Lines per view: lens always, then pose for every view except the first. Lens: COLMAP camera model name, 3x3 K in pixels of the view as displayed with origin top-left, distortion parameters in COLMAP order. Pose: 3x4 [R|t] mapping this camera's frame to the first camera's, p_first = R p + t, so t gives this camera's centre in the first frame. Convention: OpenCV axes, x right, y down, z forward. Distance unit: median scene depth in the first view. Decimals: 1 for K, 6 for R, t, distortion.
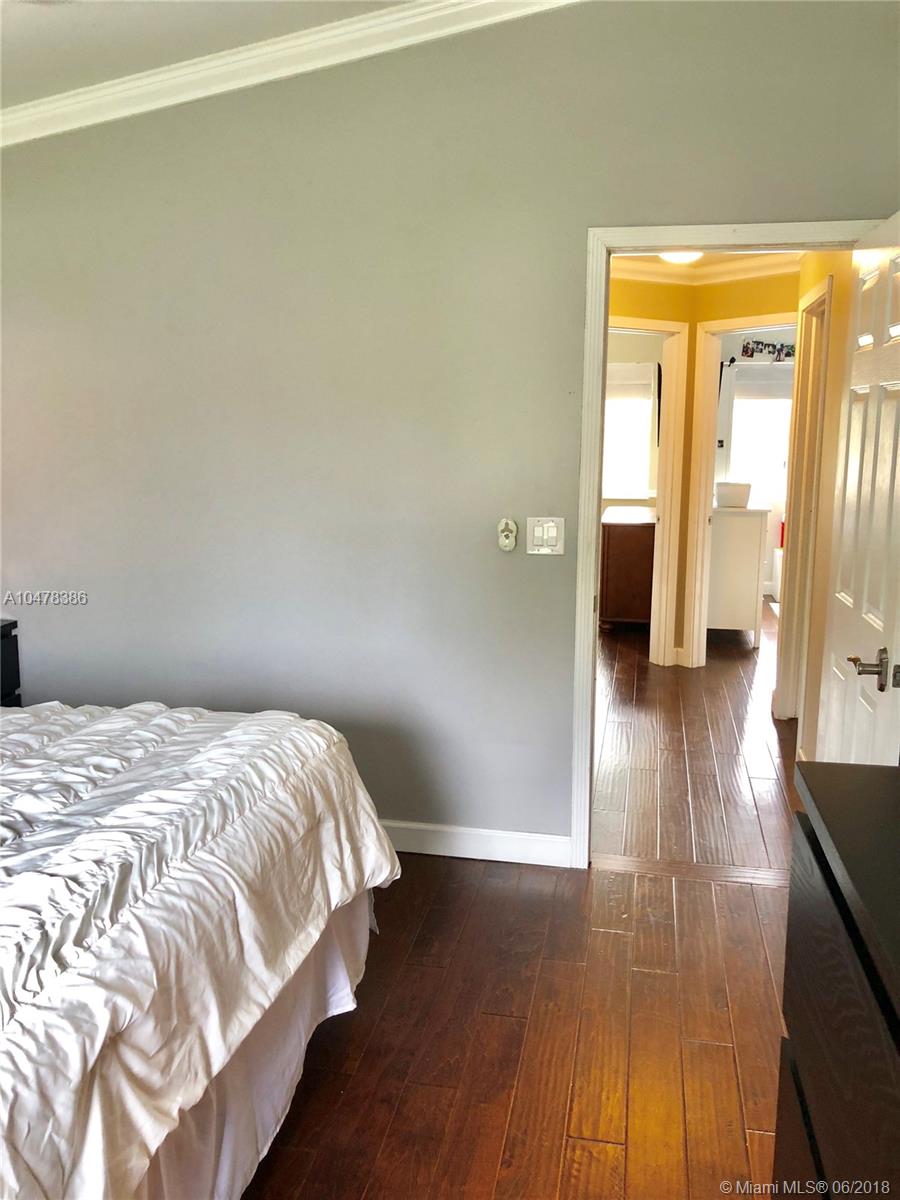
lens RADIAL K [[982.1, 0, 450.0], [0, 982.1, 600.0], [0, 0, 1]] dist [0.013446, 0.005439]
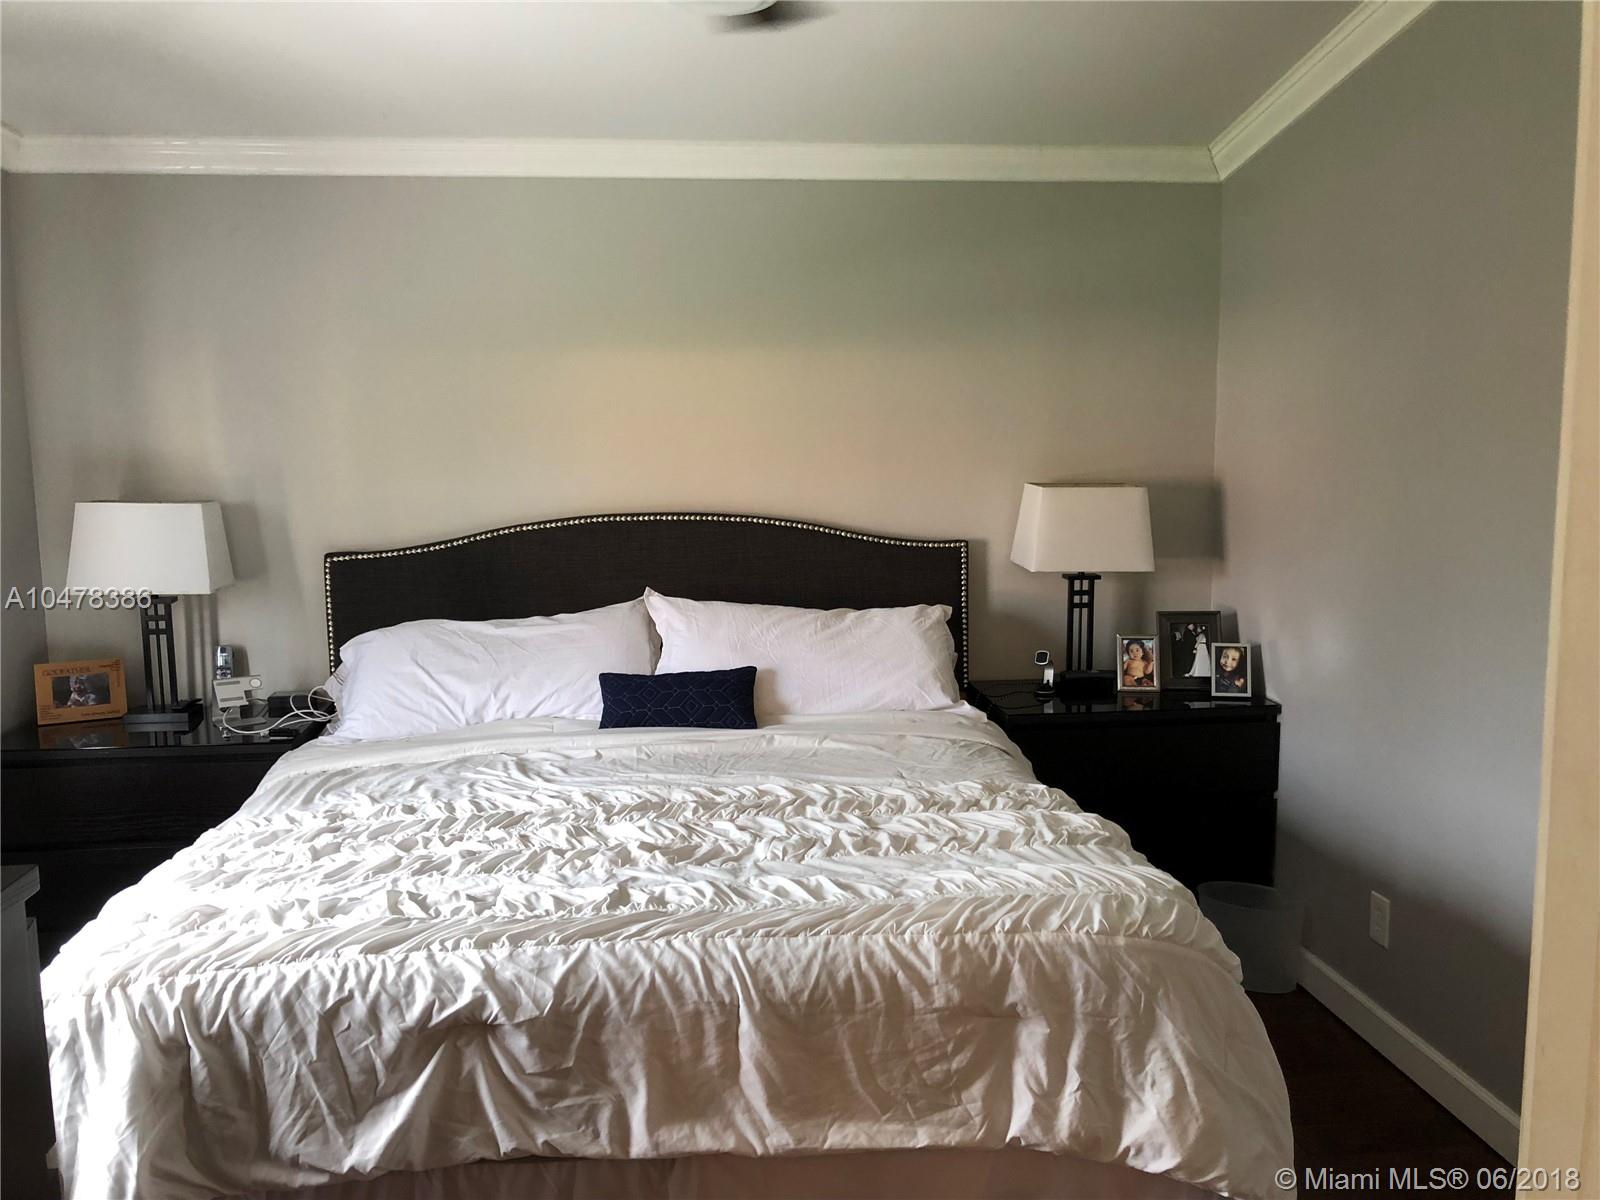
lens RADIAL K [[1309.5, 0, 800.0], [0, 1309.5, 600.0], [0, 0, 1]] dist [0.013446, 0.005439]
pose [[0.304608, 0.115366, -0.945465, 0.957034], [-0.155731, 0.985312, 0.070055, -0.163196], [0.939660, 0.125899, 0.318100, 0.689242]]
